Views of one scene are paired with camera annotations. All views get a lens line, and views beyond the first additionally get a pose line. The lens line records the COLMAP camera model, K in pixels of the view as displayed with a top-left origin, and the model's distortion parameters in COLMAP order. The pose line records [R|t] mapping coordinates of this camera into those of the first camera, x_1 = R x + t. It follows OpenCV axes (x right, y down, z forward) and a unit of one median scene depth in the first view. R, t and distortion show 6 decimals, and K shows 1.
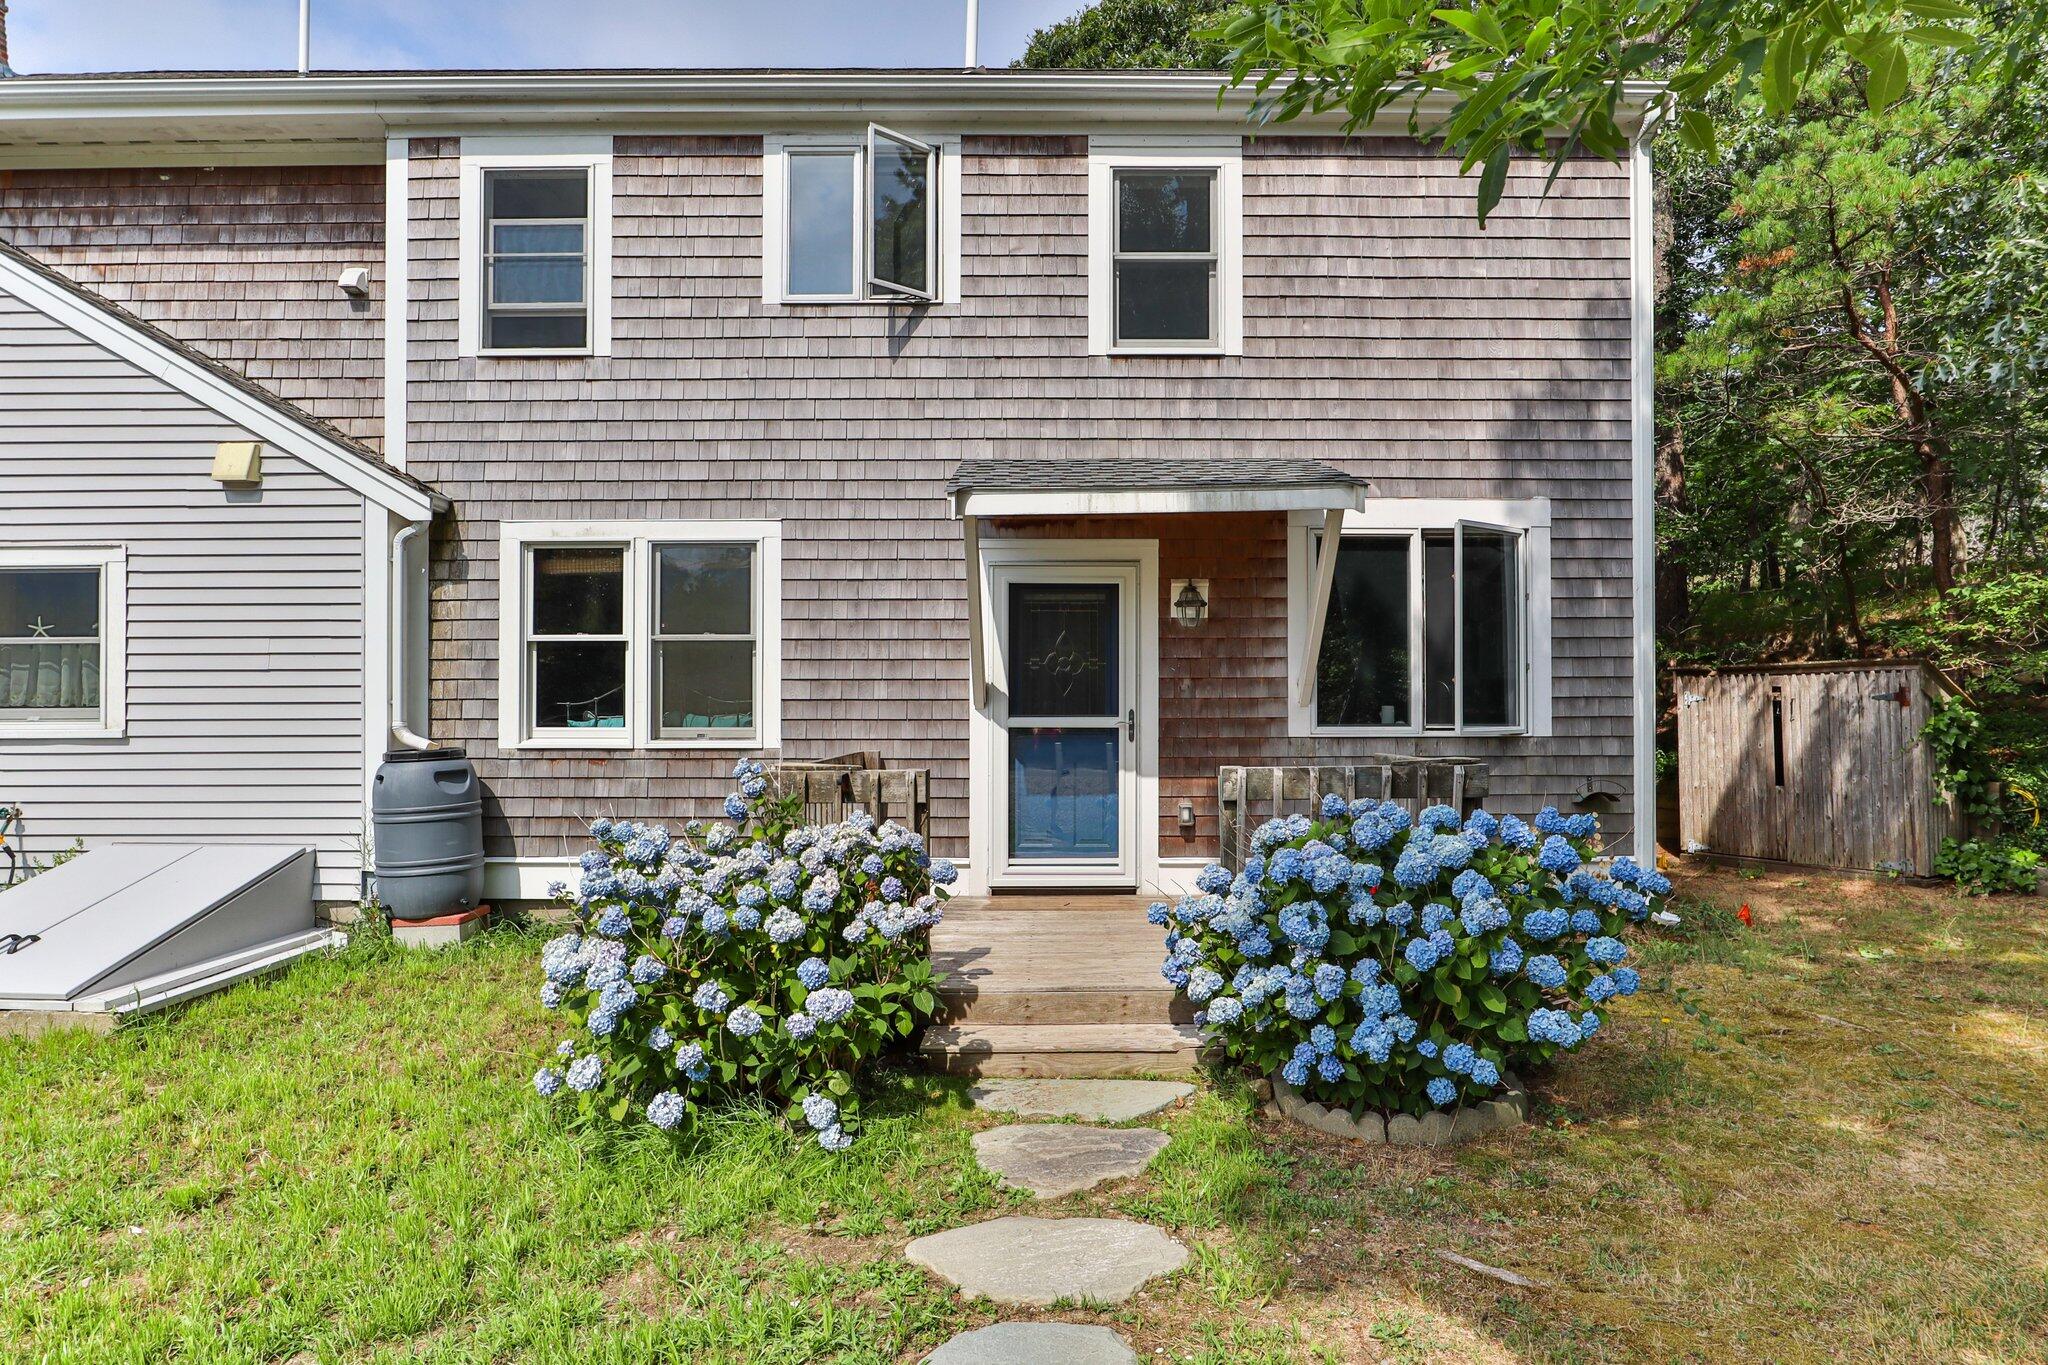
lens RADIAL K [[1041.3, 0, 1038.5], [0, 1041.3, 697.3], [0, 0, 1]] dist [-0.042121, 0.016487]
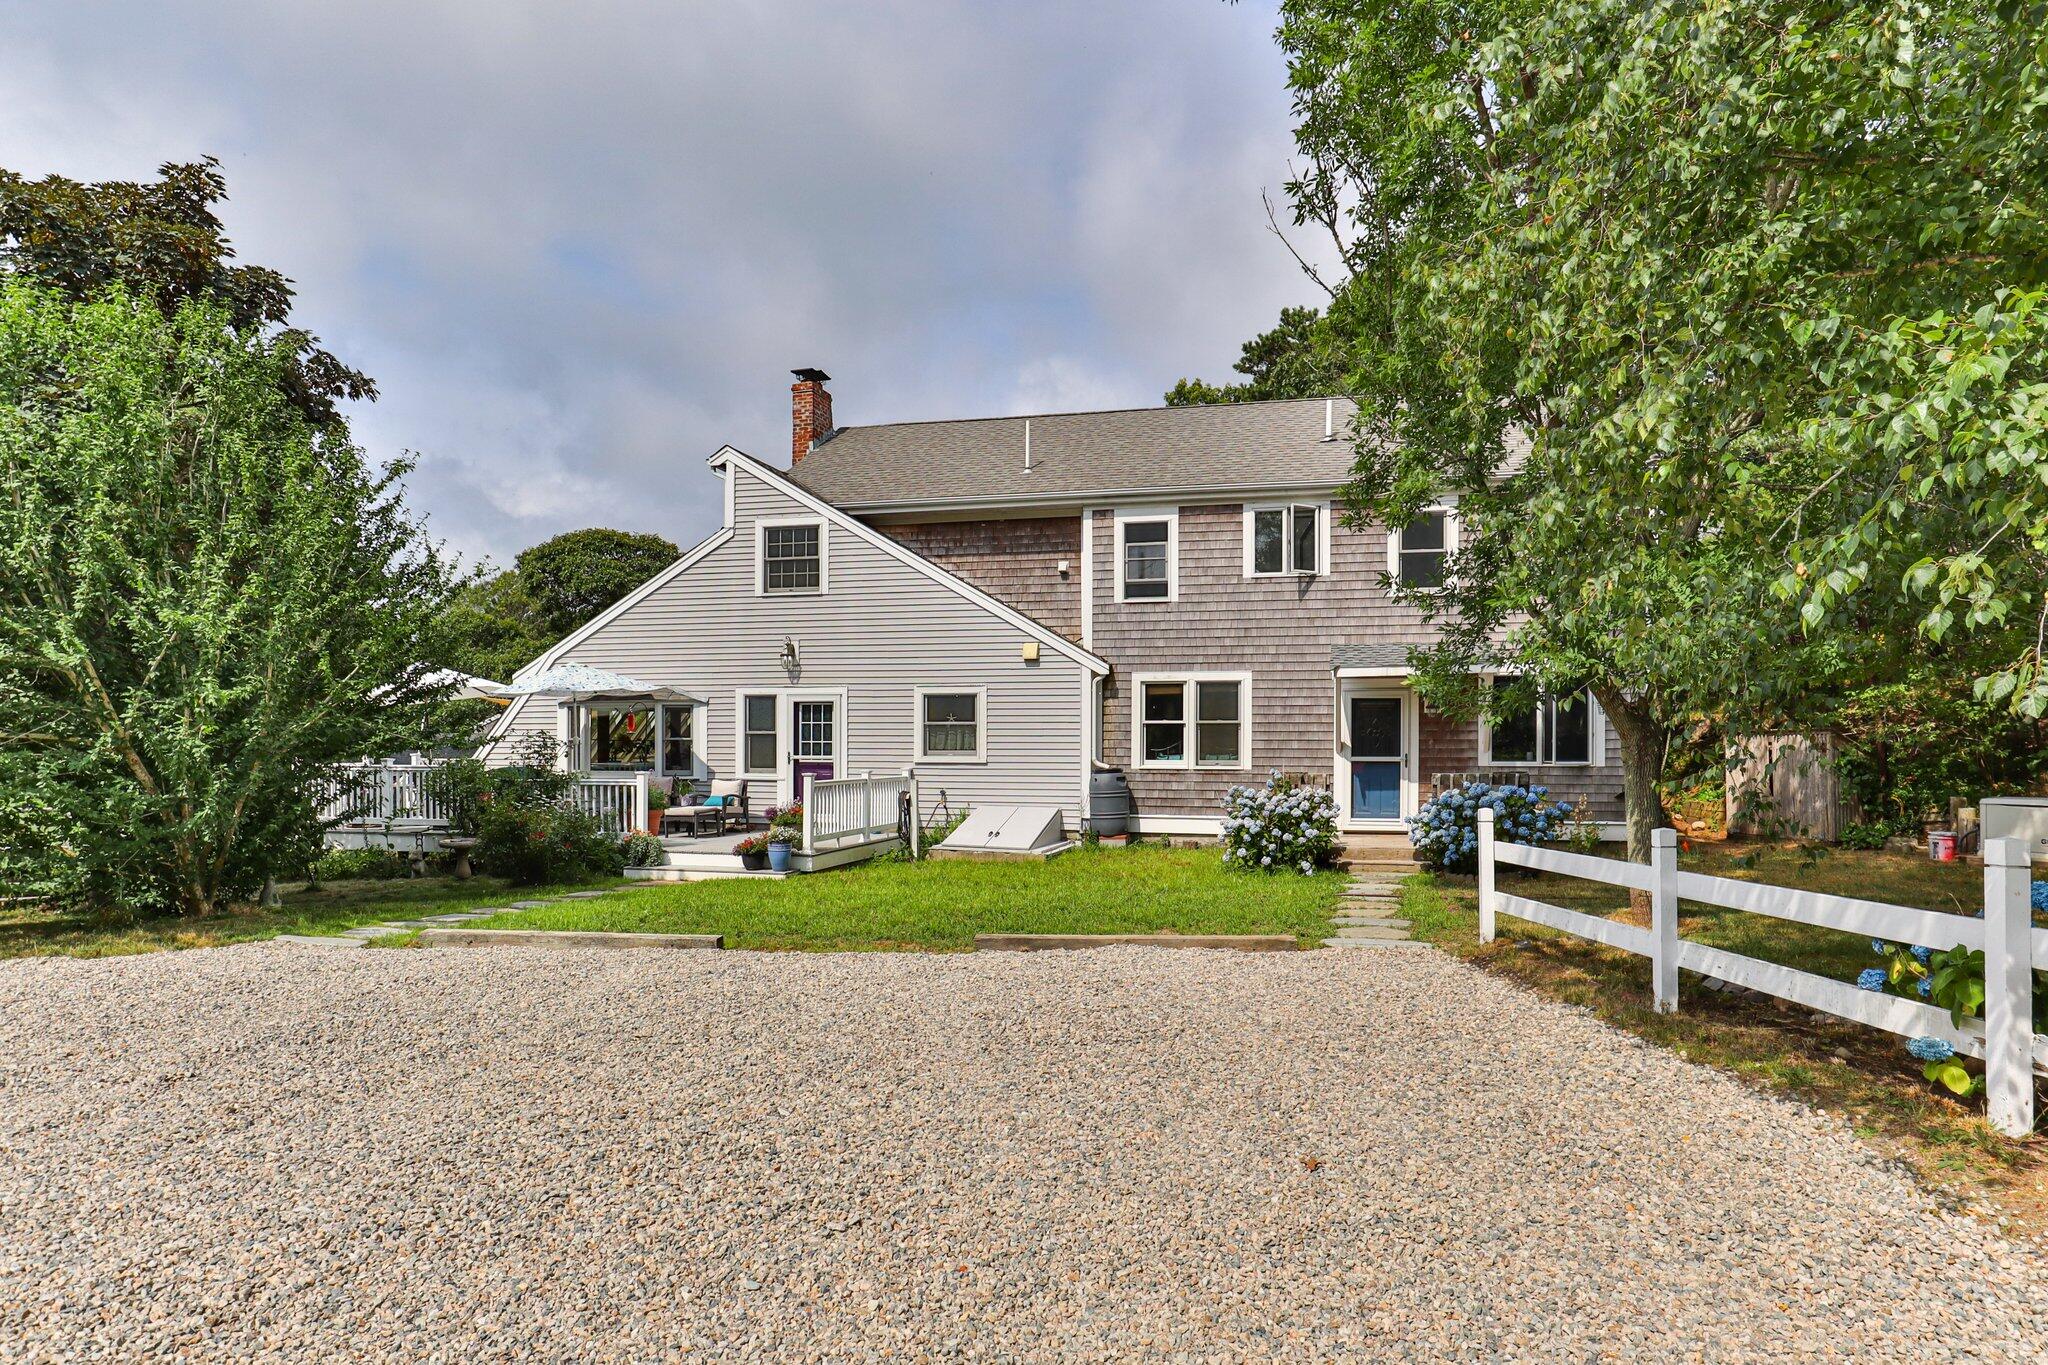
lens RADIAL K [[1033.0, 0, 1133.1], [0, 1033.0, 745.6], [0, 0, 1]] dist [-0.030389, -0.000583]
pose [[0.979311, 0.003224, -0.202336, -0.039375], [-0.002251, 0.999985, 0.005042, -0.015388], [0.202349, -0.004482, 0.979303, -1.323087]]
